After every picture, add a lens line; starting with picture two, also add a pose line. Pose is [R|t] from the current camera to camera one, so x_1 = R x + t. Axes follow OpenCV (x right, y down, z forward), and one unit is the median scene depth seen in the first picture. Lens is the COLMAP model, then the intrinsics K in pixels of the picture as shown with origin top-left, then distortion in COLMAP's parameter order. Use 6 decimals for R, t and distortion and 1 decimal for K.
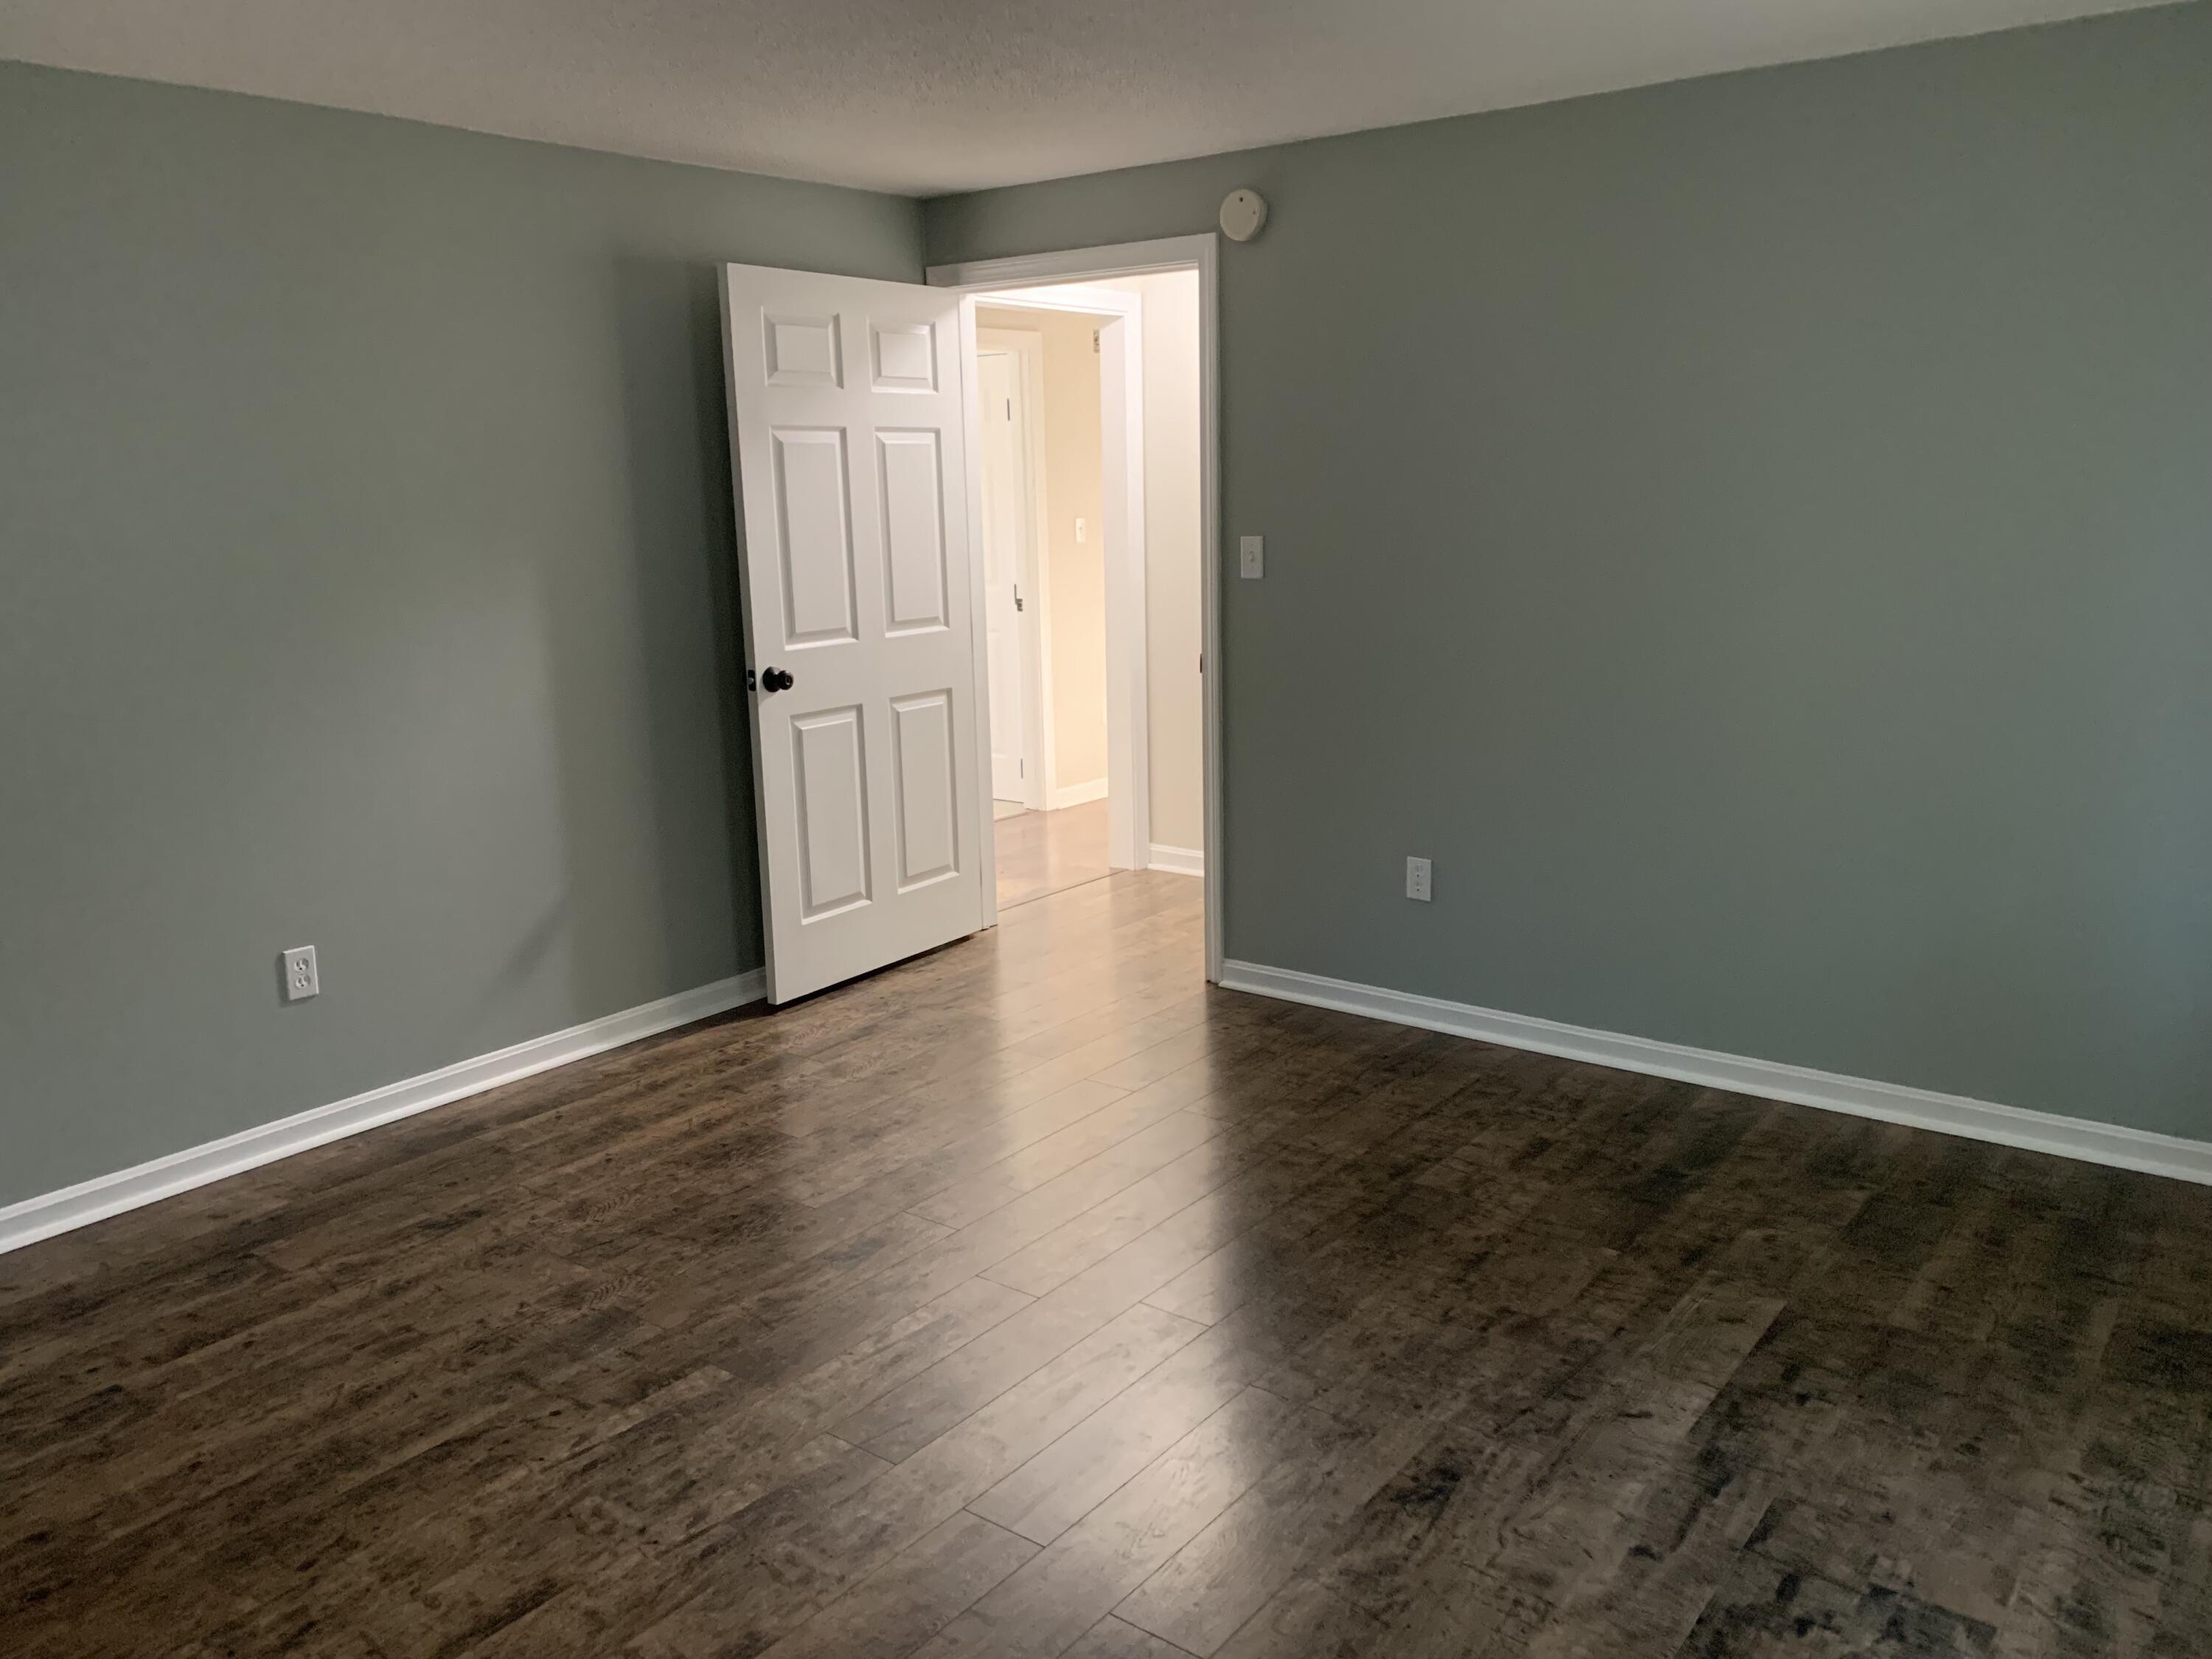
lens RADIAL K [[1691.7, 0, 1116.4], [0, 1691.7, 828.4], [0, 0, 1]] dist [0.038139, -0.039651]
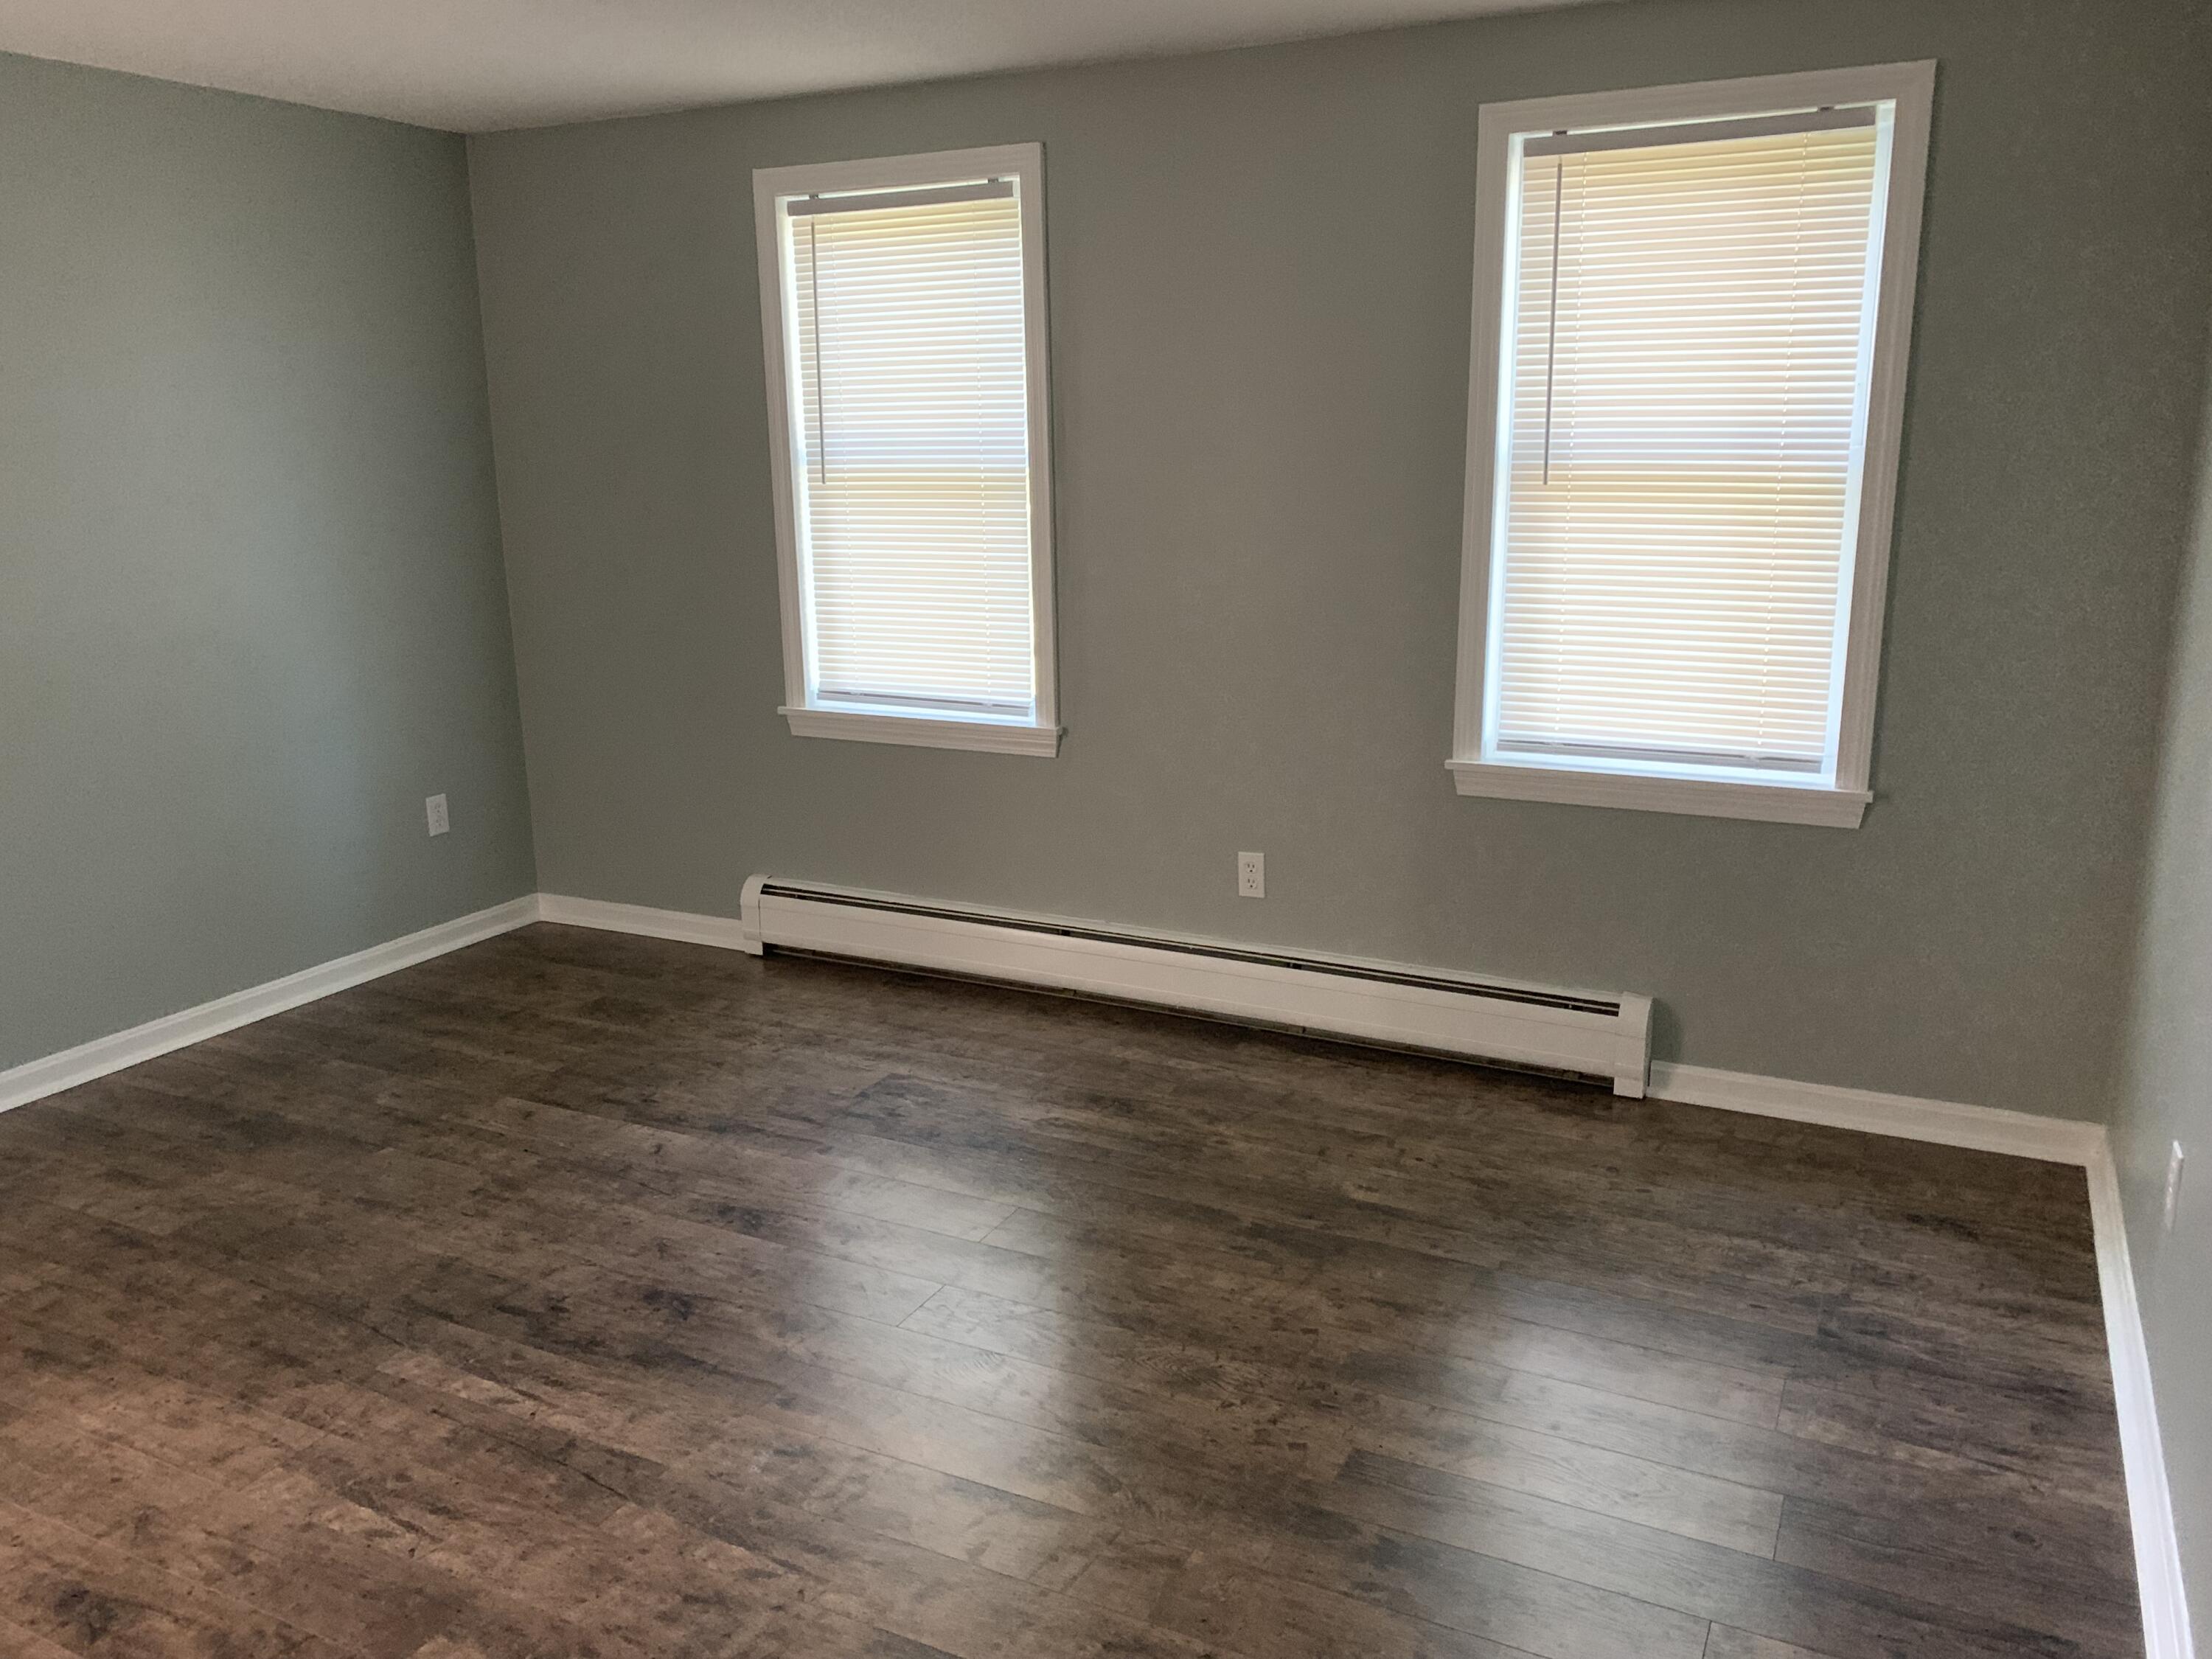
lens RADIAL K [[1691.7, 0, 1114.3], [0, 1691.7, 831.5], [0, 0, 1]] dist [0.038139, -0.039651]
pose [[-0.193330, -0.207005, 0.959048, -0.855692], [0.218984, 0.943727, 0.247842, -0.124448], [-0.956384, 0.257931, -0.137120, 0.664448]]
